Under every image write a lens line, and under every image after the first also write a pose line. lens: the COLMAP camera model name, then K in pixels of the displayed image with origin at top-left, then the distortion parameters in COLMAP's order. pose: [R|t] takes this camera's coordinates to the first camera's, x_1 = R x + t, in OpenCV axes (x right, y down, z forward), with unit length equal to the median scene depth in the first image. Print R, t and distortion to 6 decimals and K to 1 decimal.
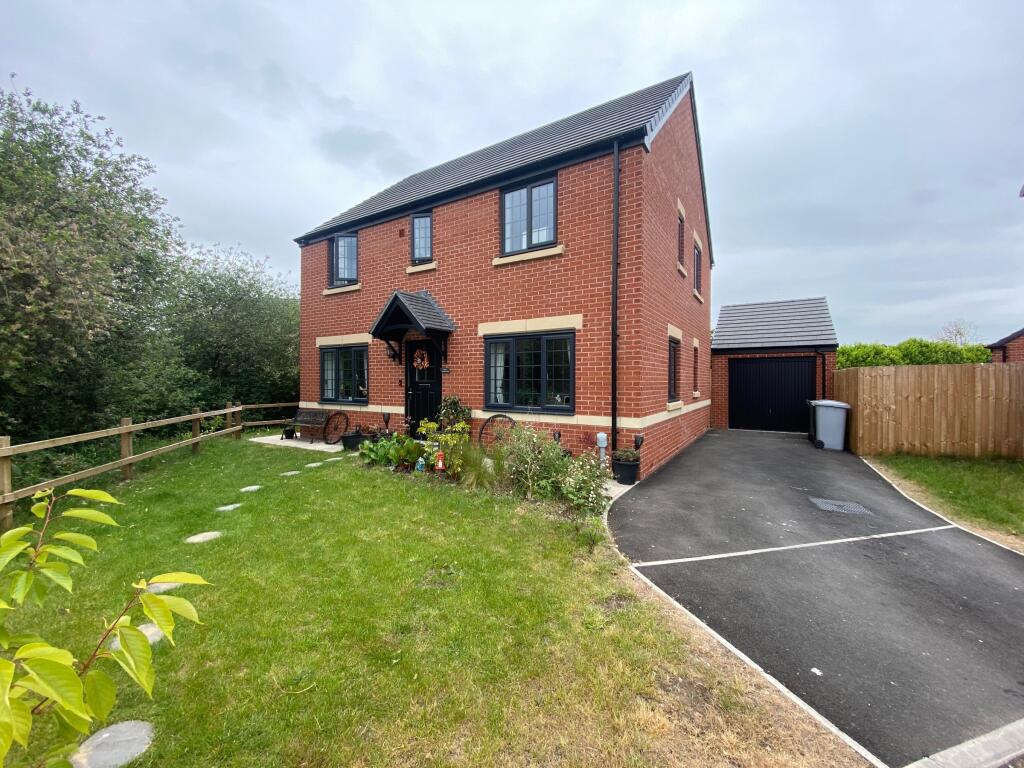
lens RADIAL K [[412.7, 0, 512.0], [0, 412.7, 384.0], [0, 0, 1]] dist [-0.002206, -0.000319]
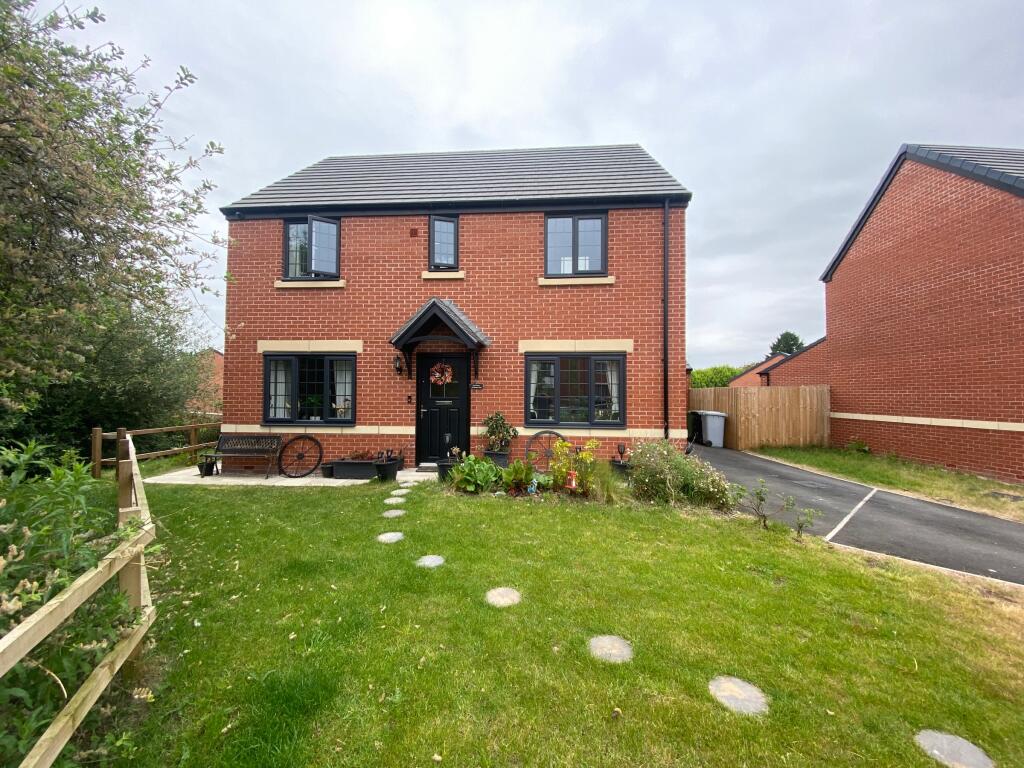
lens RADIAL K [[414.0, 0, 512.1], [0, 414.0, 379.2], [0, 0, 1]] dist [0.000596, -0.000122]
pose [[0.884023, 0.019179, 0.467050, -0.566439], [-0.000049, 0.999162, -0.040935, -0.011324], [-0.467444, 0.036165, 0.883283, 0.130005]]
